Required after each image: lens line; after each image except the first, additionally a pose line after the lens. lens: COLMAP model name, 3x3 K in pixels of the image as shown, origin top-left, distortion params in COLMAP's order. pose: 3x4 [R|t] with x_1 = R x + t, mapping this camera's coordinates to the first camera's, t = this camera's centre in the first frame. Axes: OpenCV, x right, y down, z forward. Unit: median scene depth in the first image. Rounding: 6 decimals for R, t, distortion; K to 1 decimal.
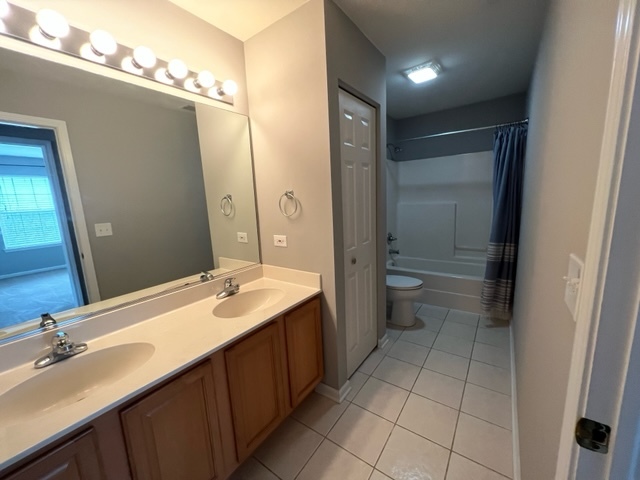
lens RADIAL K [[256.9, 0, 322.8], [0, 256.9, 238.9], [0, 0, 1]] dist [0.000829, 0.000657]
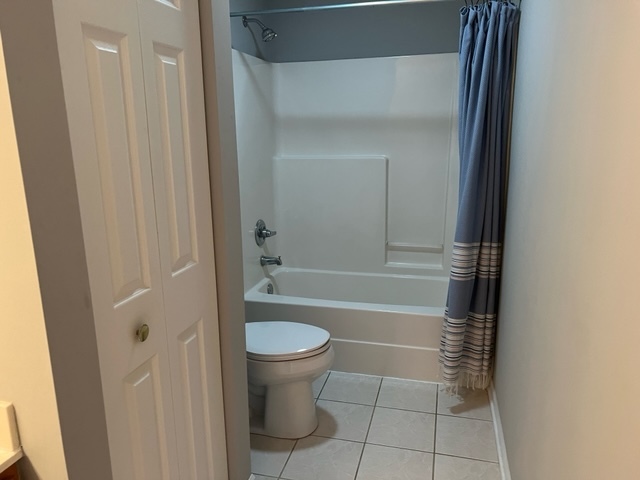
lens RADIAL K [[479.2, 0, 318.5], [0, 479.2, 241.1], [0, 0, 1]] dist [0.034102, -0.031955]
pose [[0.938701, -0.047388, 0.341461, 0.092589], [0.030423, 0.998030, 0.054871, -0.045288], [-0.343389, -0.041120, 0.938293, 0.229665]]
